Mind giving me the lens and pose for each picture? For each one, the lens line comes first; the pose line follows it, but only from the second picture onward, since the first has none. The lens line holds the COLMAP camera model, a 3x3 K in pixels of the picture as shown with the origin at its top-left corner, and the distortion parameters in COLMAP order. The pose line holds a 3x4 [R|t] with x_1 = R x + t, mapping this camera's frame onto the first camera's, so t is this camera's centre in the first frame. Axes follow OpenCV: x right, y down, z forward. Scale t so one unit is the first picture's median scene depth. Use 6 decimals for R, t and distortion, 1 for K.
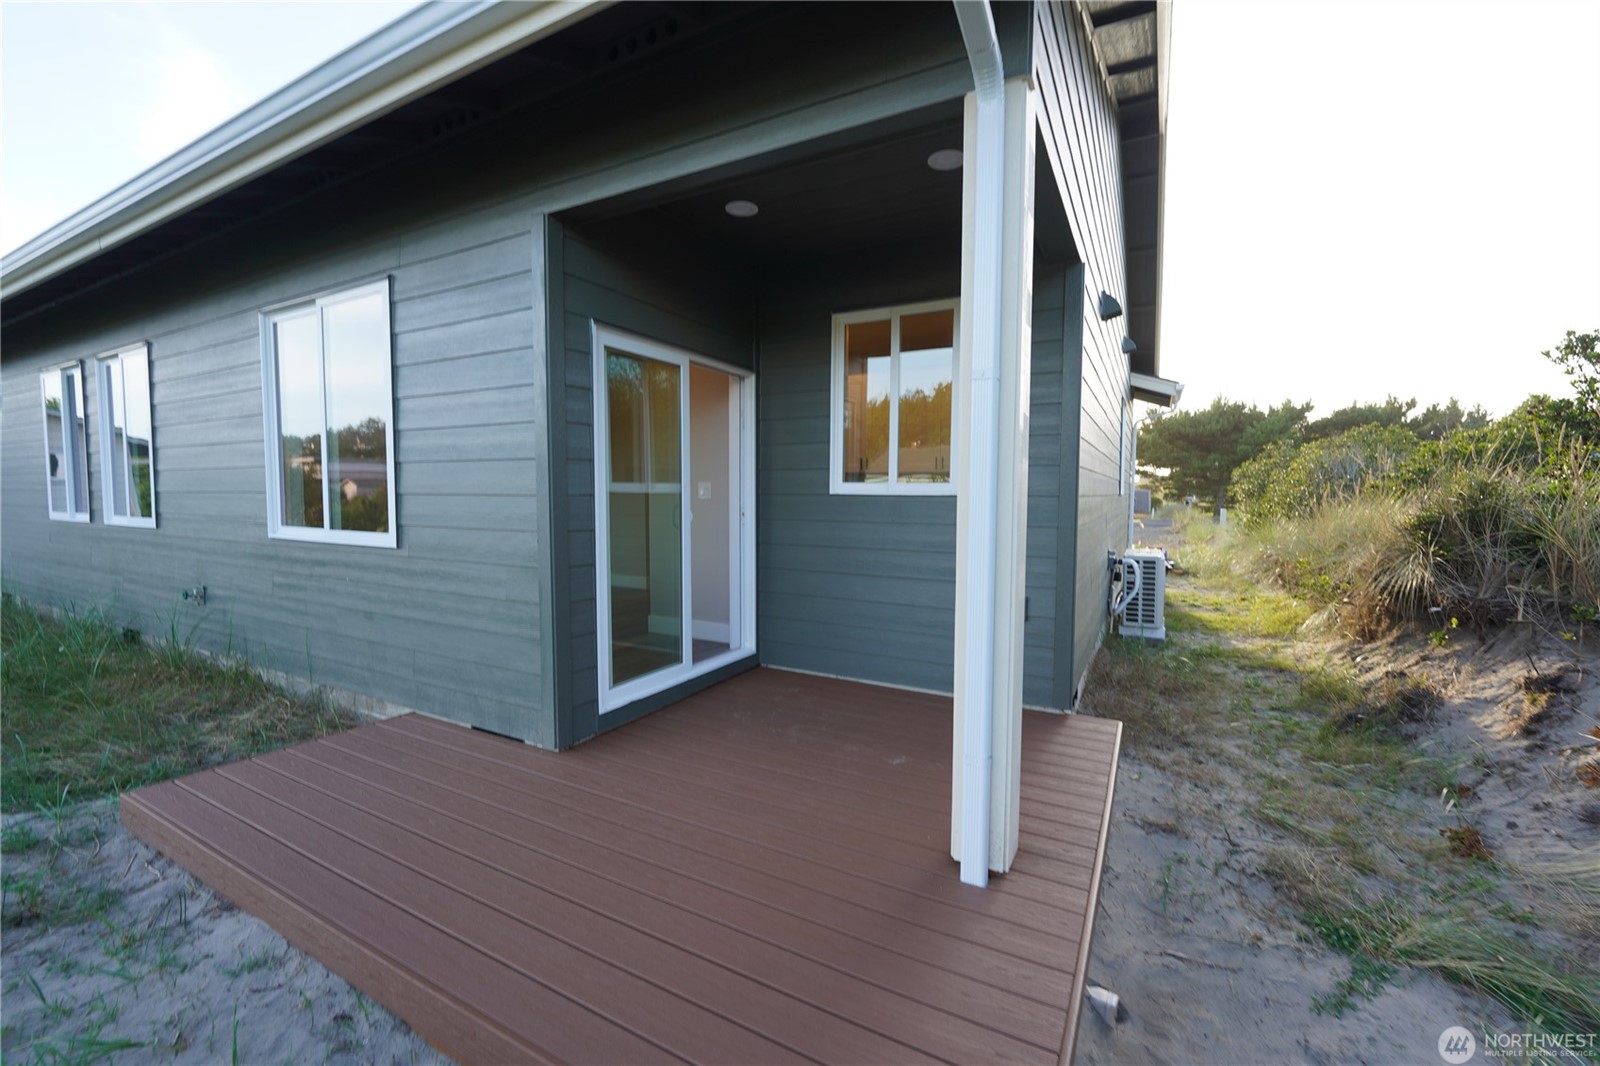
lens RADIAL K [[650.0, 0, 807.6], [0, 650.0, 532.5], [0, 0, 1]] dist [-0.003640, -0.000579]
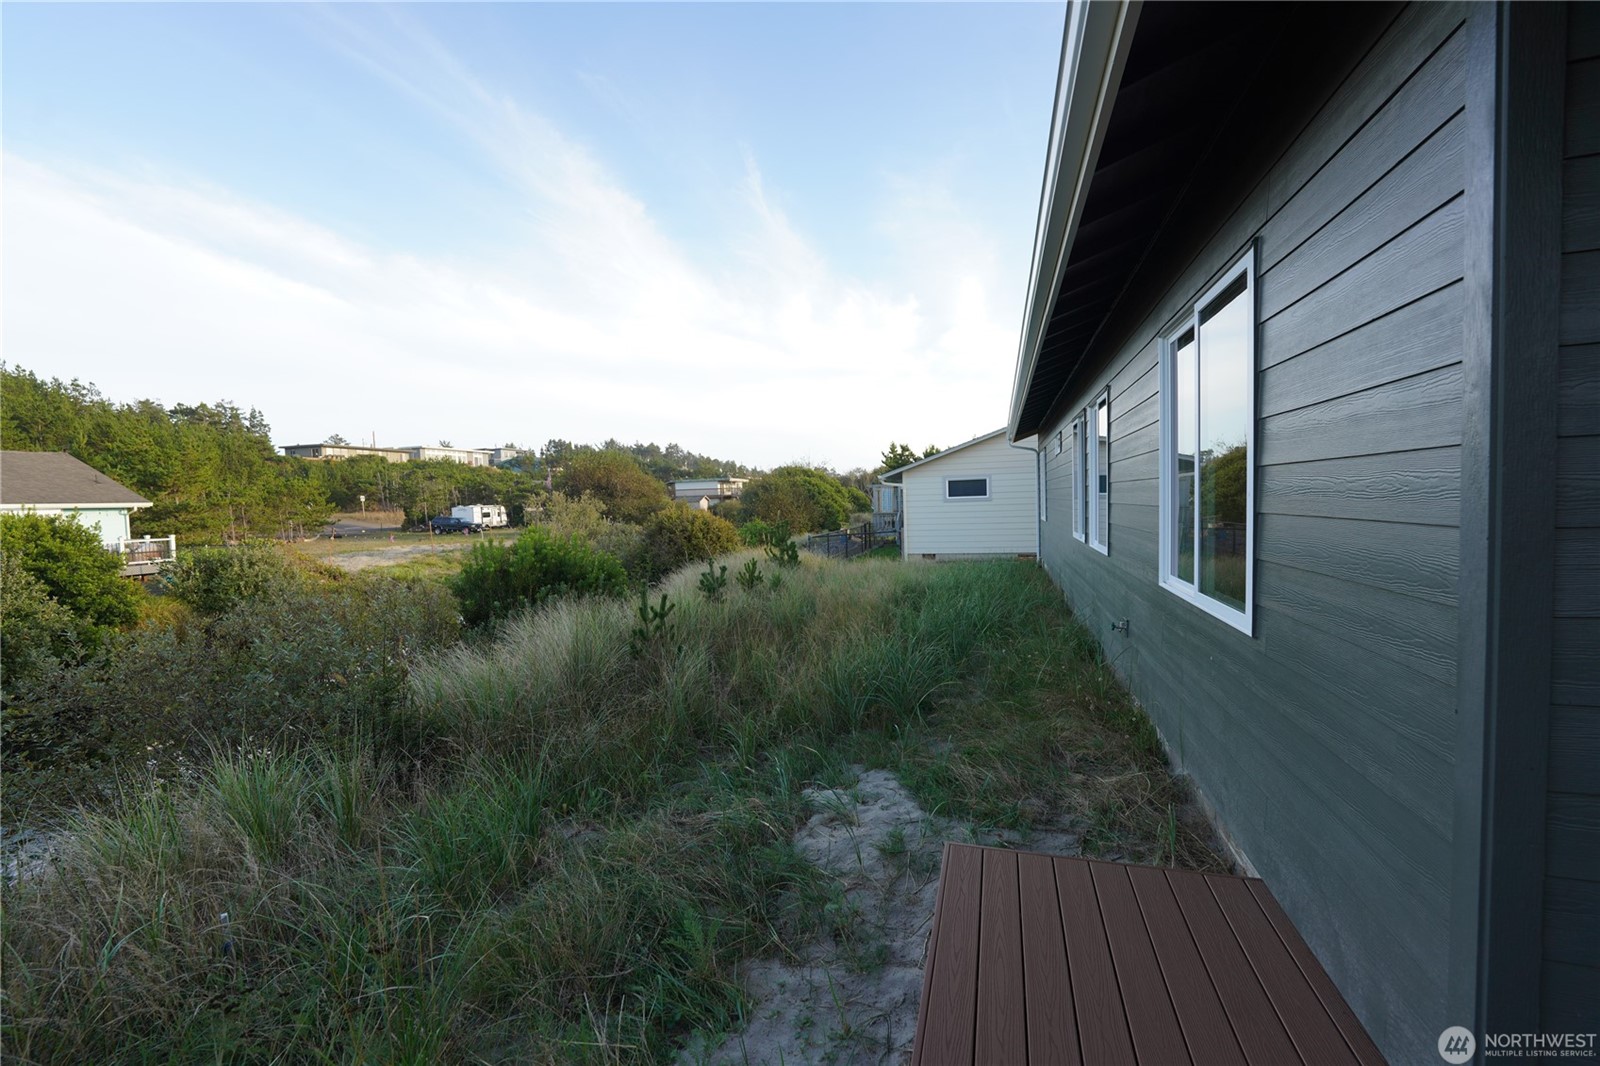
lens RADIAL K [[650.0, 0, 807.6], [0, 650.0, 532.5], [0, 0, 1]] dist [-0.003640, -0.000579]
pose [[0.201925, 0.038377, -0.978649, -0.065707], [-0.030708, 0.998989, 0.032839, -0.101119], [0.978919, 0.023421, 0.202900, 0.426400]]
